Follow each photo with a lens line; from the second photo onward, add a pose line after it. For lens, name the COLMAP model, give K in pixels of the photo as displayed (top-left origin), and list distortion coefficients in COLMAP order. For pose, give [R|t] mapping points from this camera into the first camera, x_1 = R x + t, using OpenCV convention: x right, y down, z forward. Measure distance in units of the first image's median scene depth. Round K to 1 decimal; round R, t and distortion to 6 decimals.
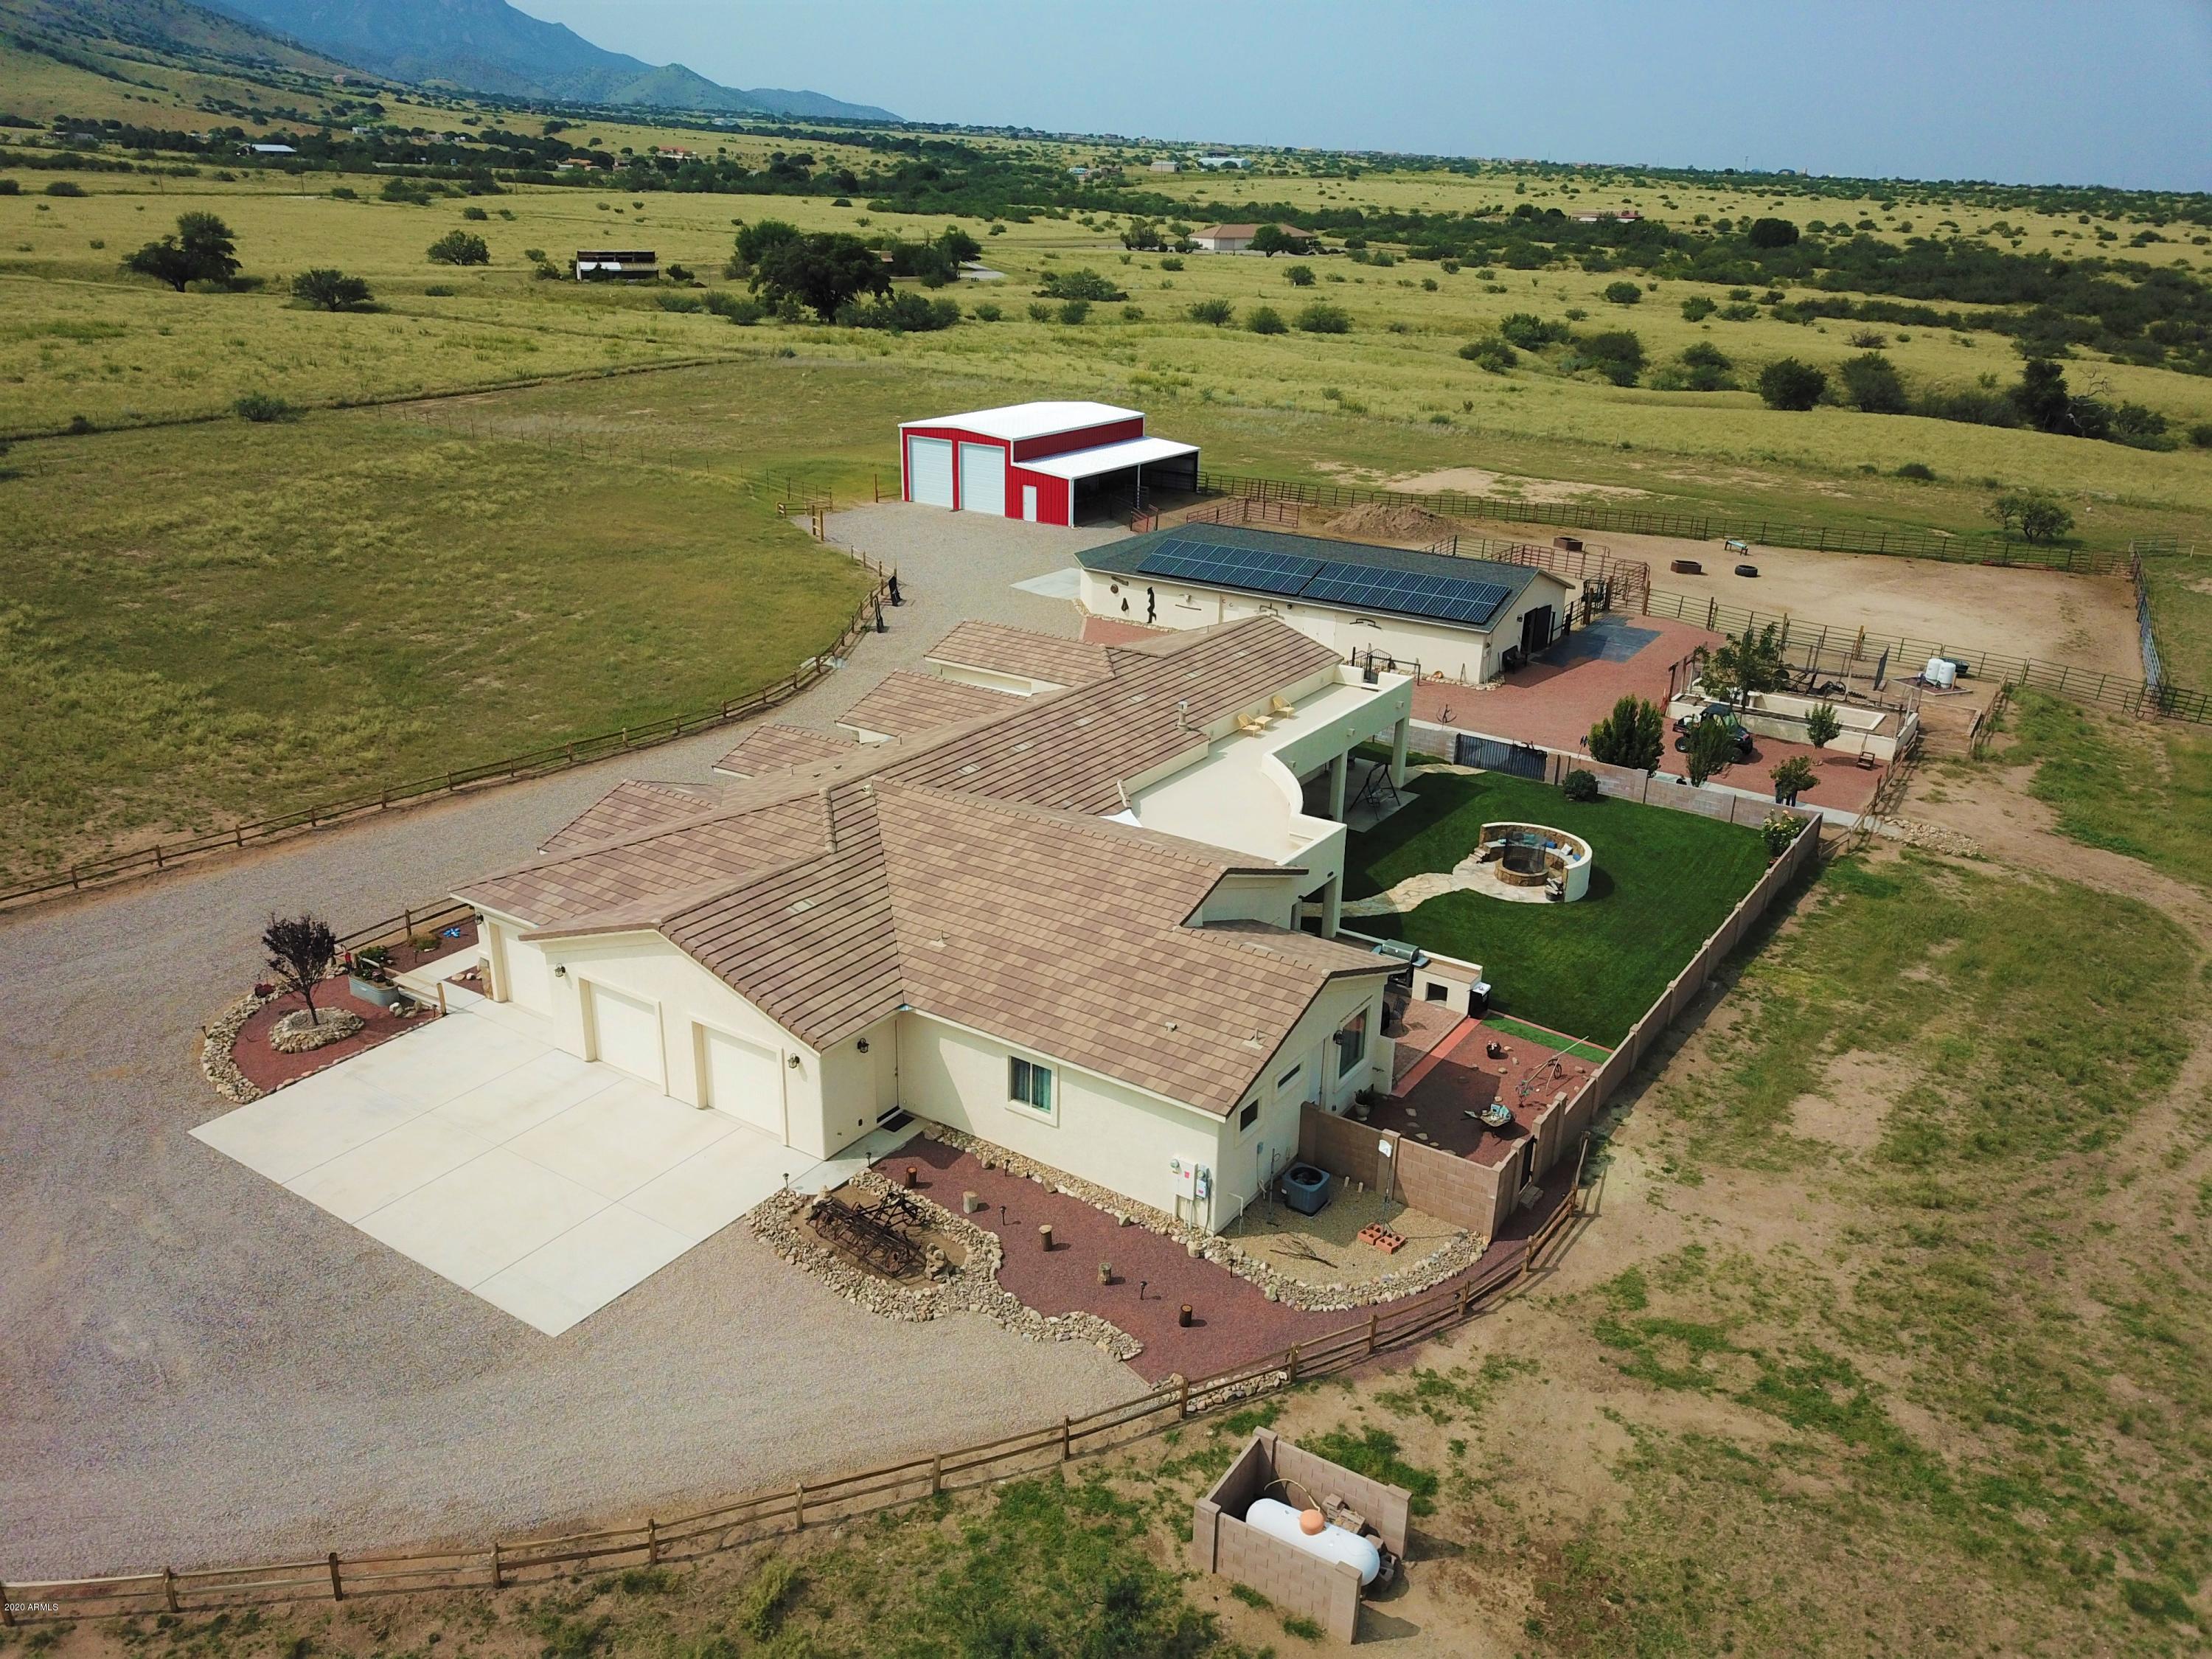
lens RADIAL K [[1700.9, 0, 1083.7], [0, 1700.9, 826.0], [0, 0, 1]] dist [0.007367, -0.004125]
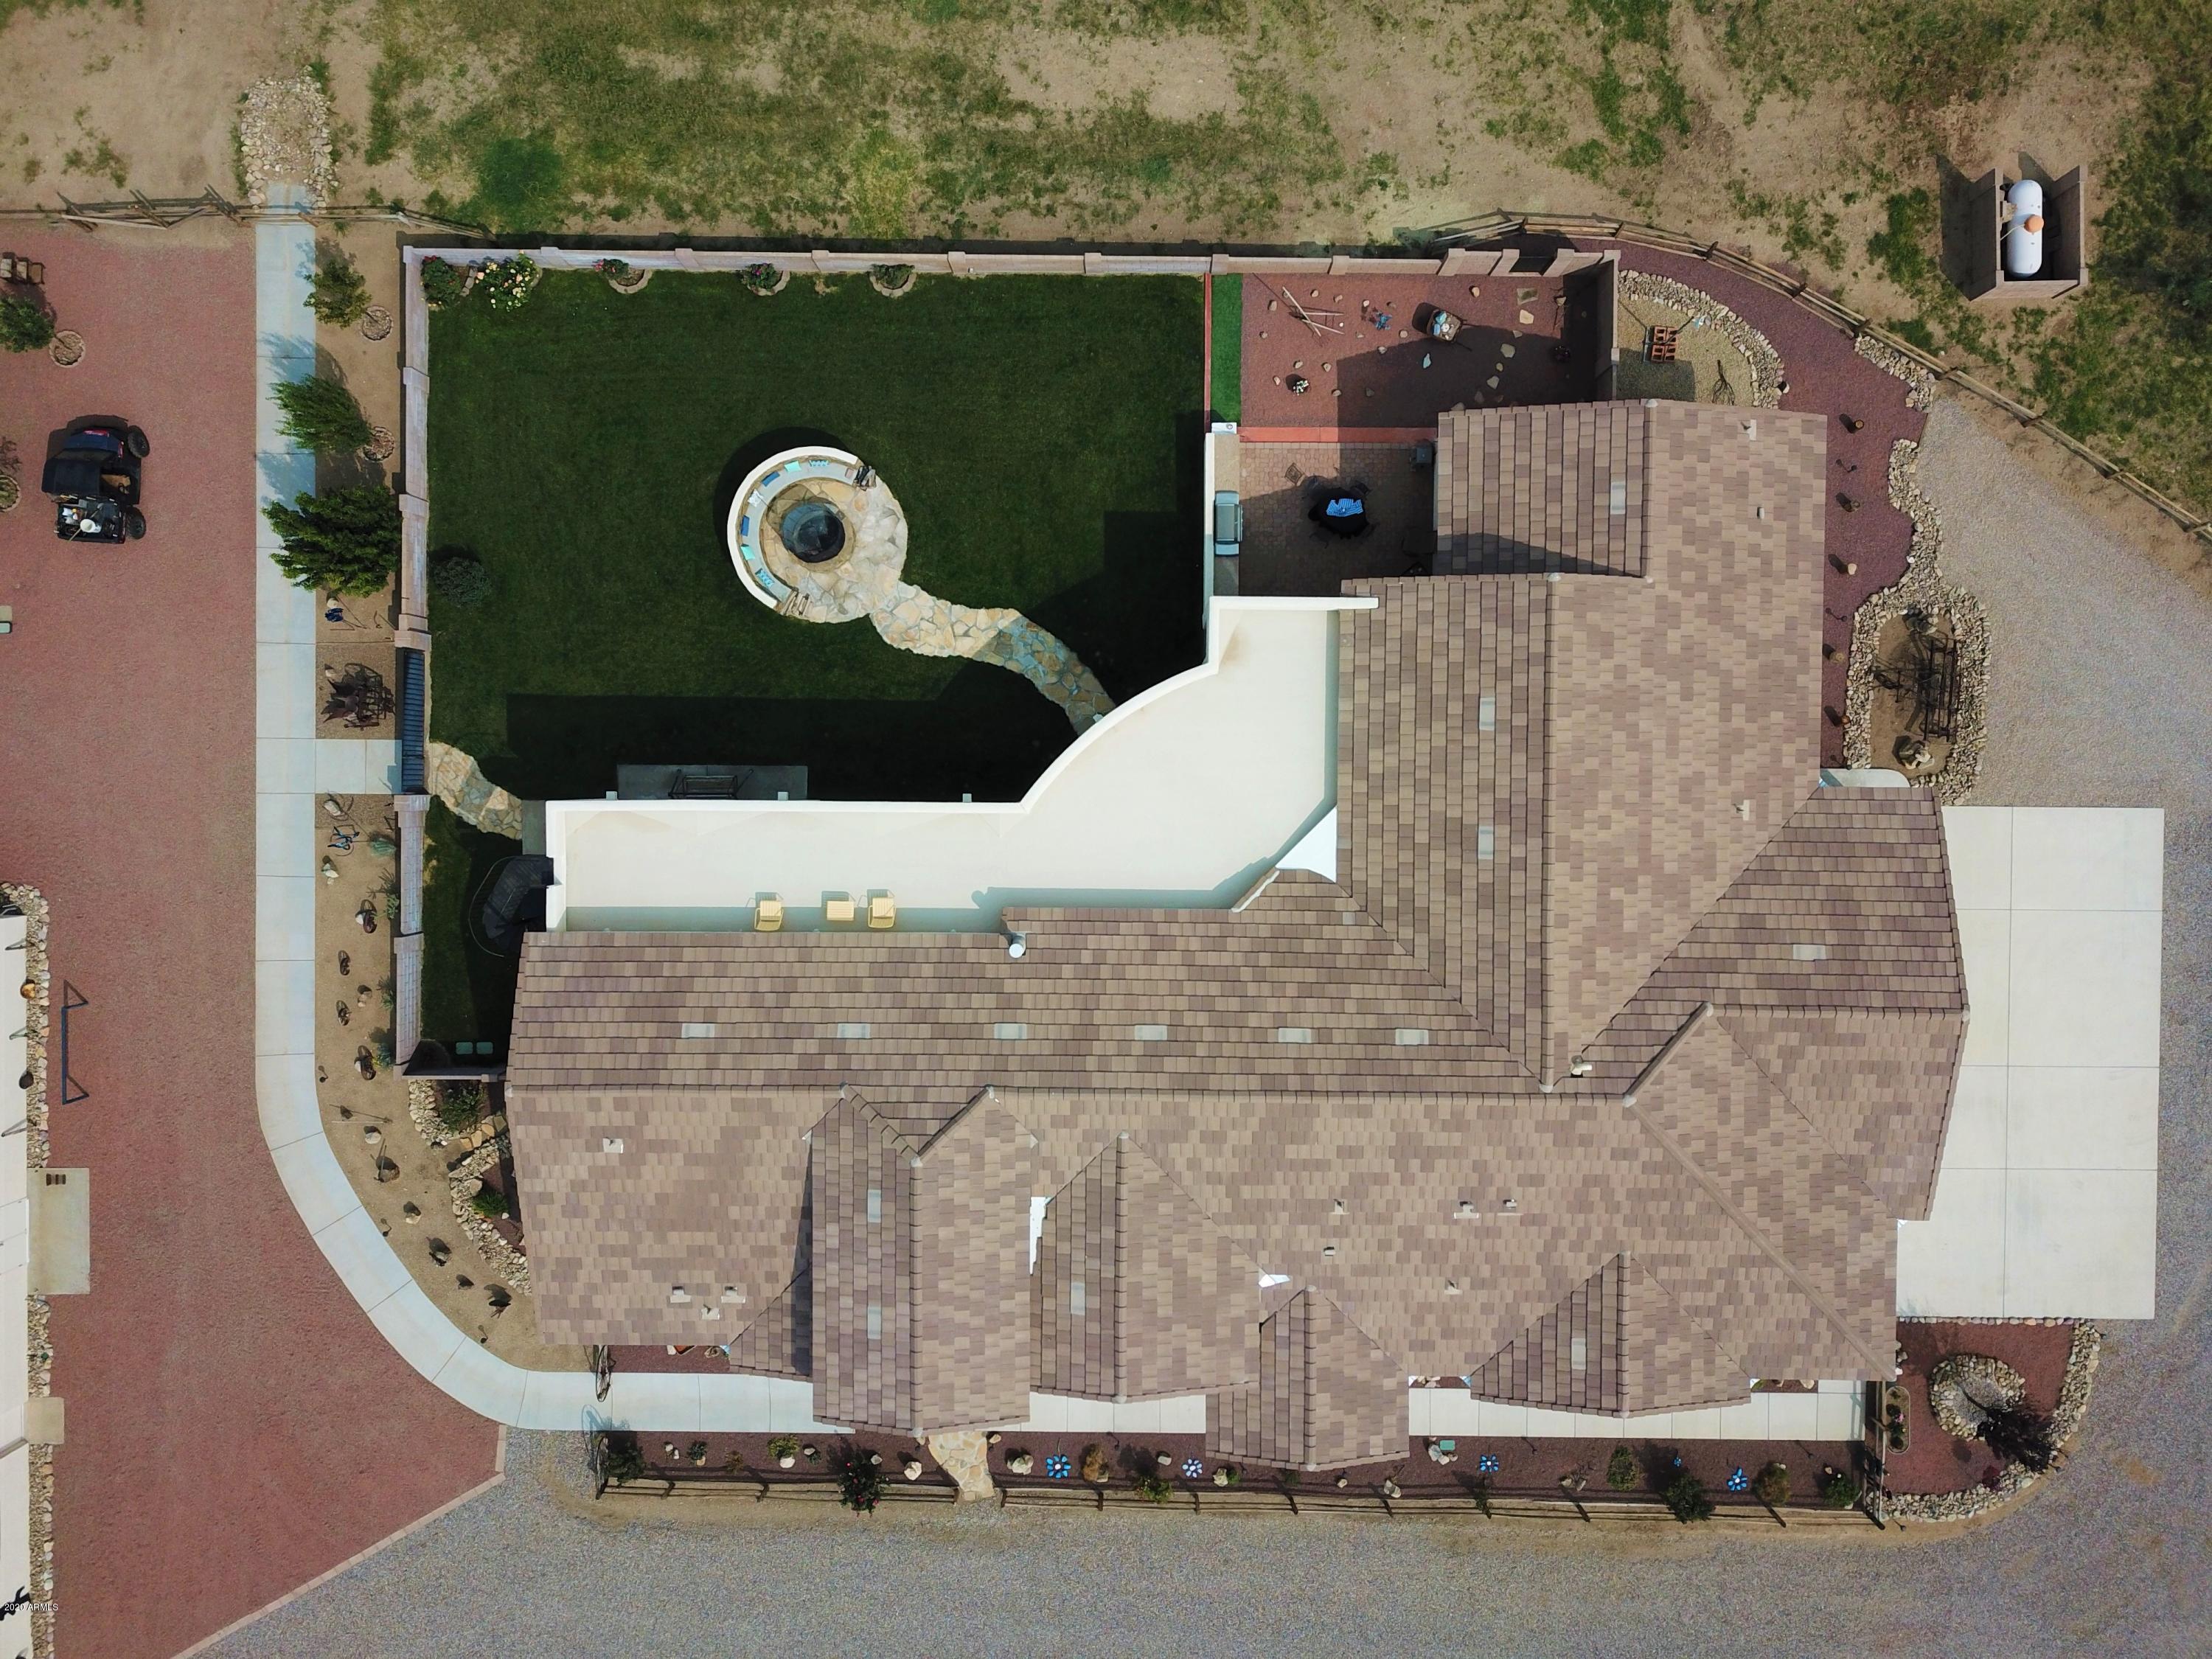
lens RADIAL K [[1733.0, 0, 1160.2], [0, 1733.0, 827.8], [0, 0, 1]] dist [0.005555, -0.002122]
pose [[-0.559454, -0.828085, -0.035850, 0.132722], [0.296540, -0.240357, 0.924279, -1.005299], [-0.773999, 0.506461, 0.380029, 0.952890]]
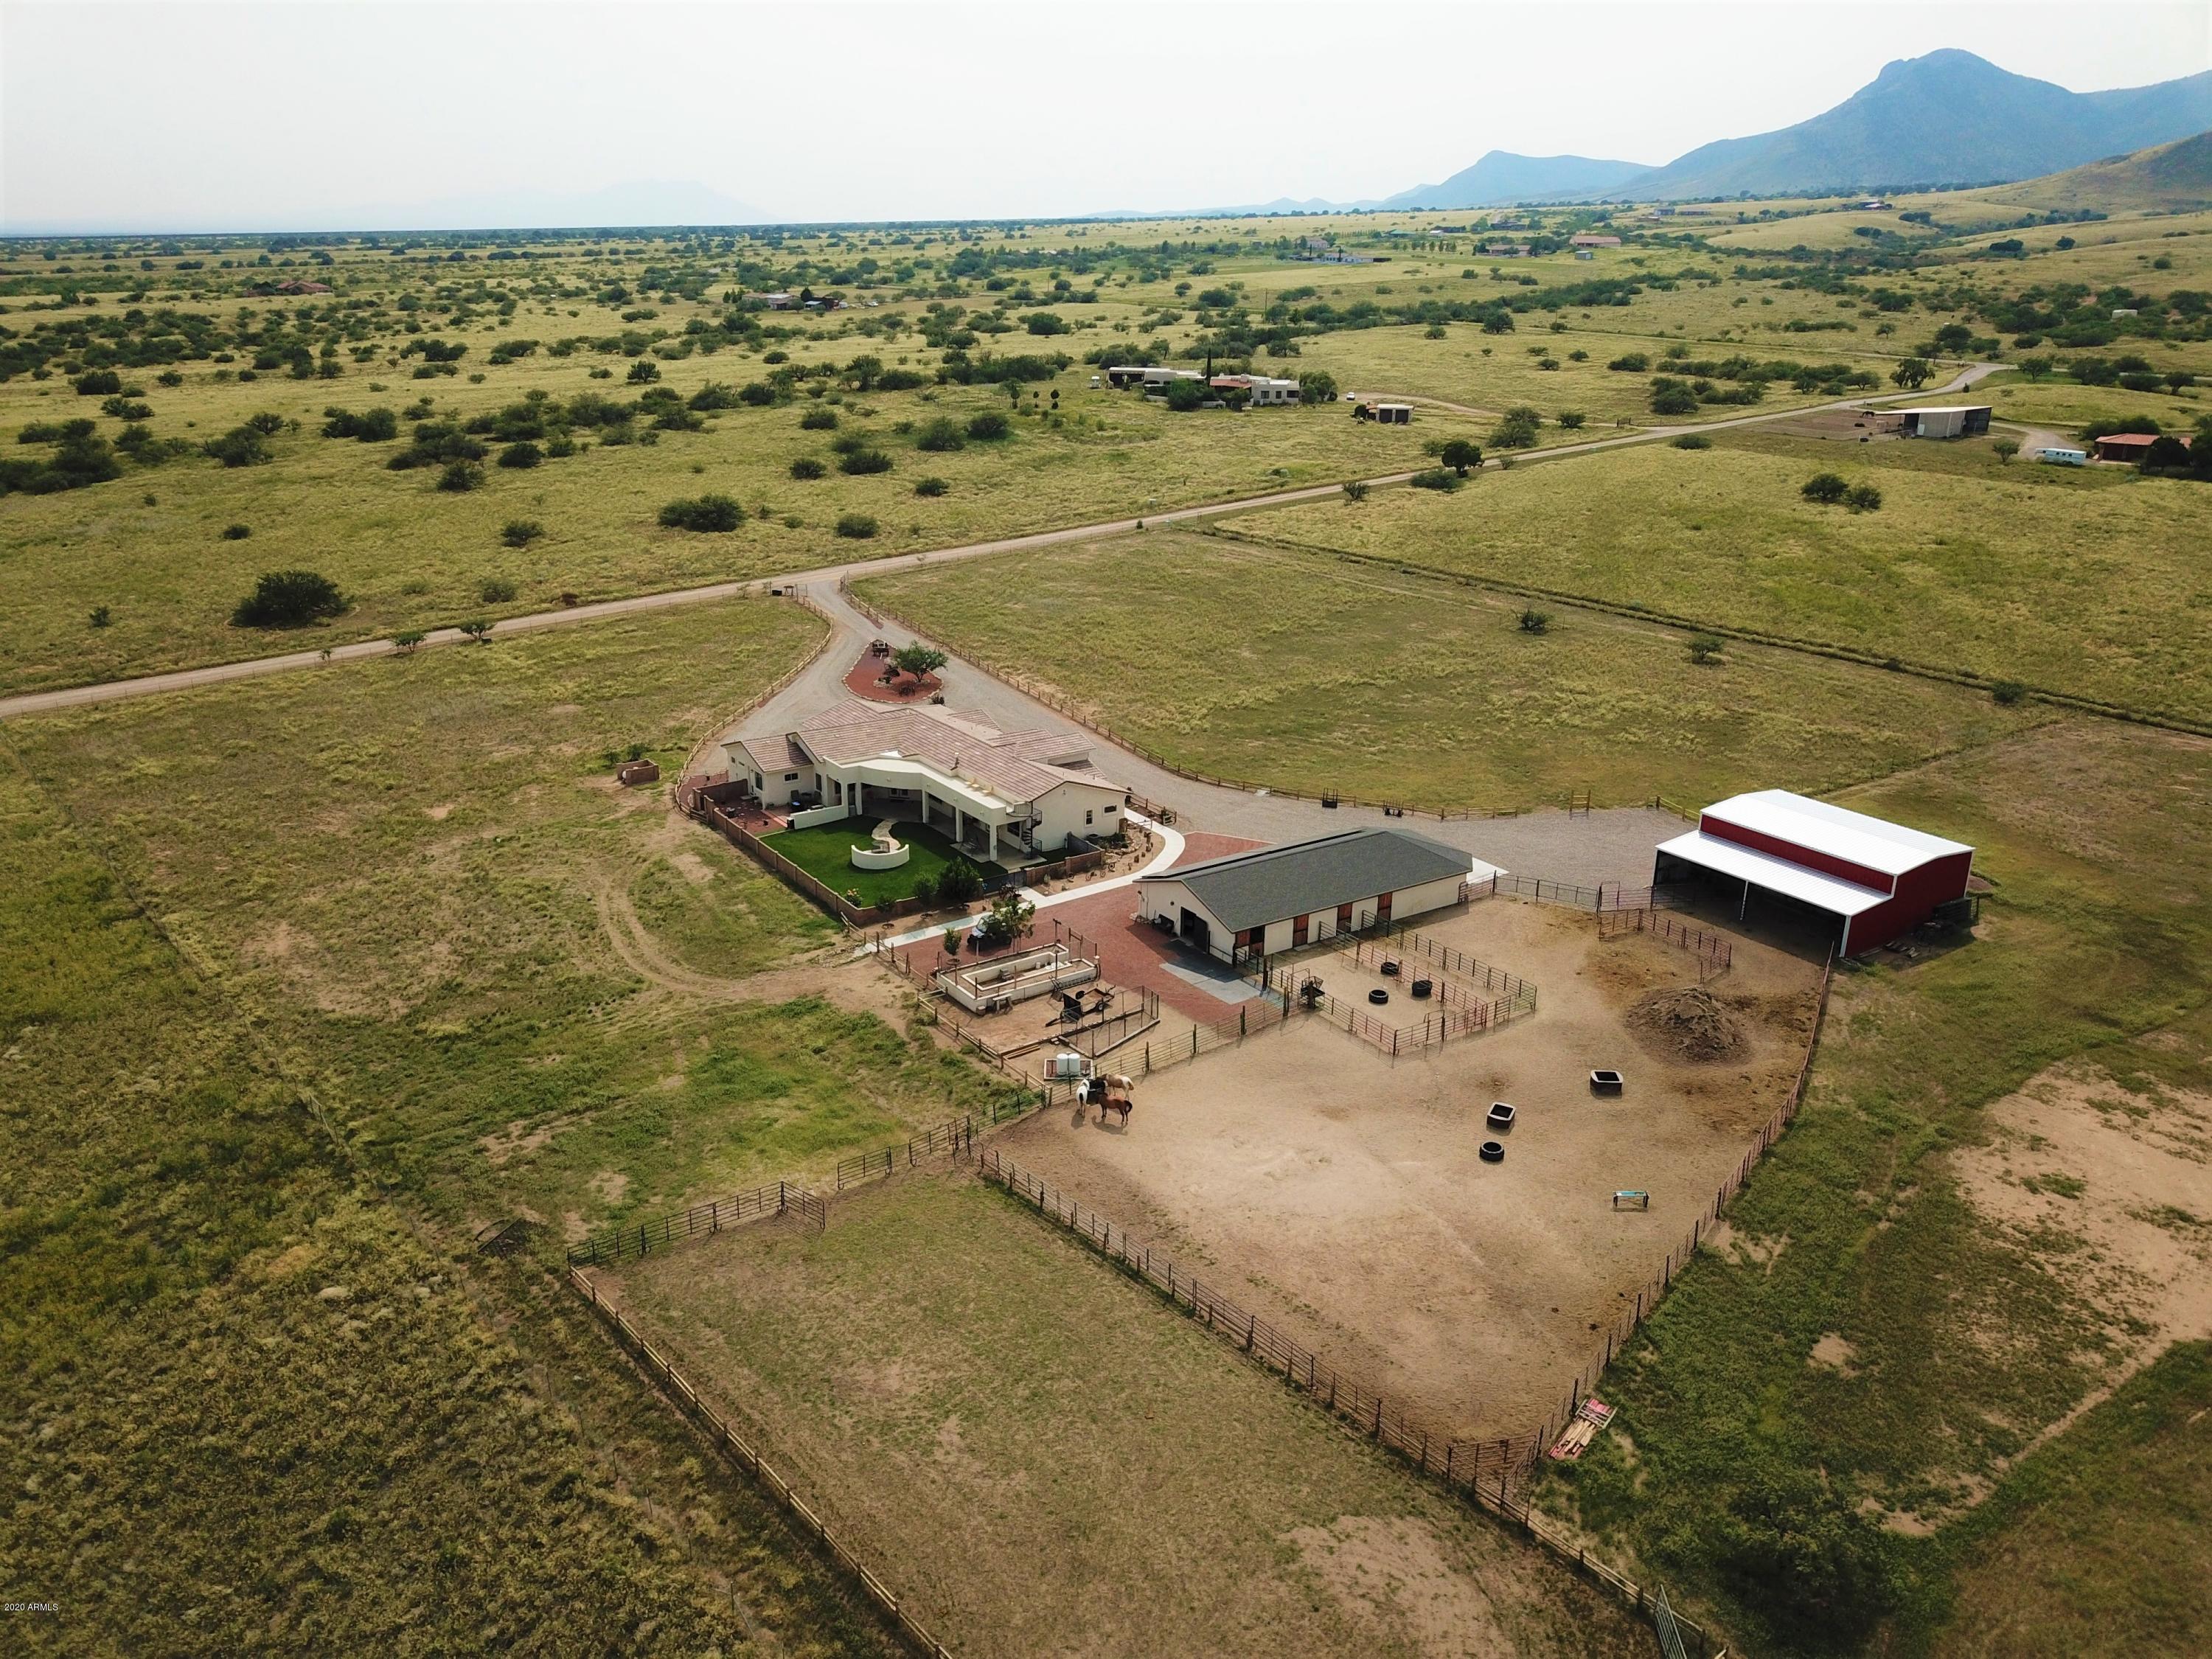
lens RADIAL K [[1700.9, 0, 1083.7], [0, 1700.9, 826.0], [0, 0, 1]] dist [0.007367, -0.004125]
pose [[-0.365838, 0.285964, -0.885656, 3.202364], [-0.349204, 0.839919, 0.415442, -1.557785], [0.862681, 0.461259, -0.207414, 2.489852]]
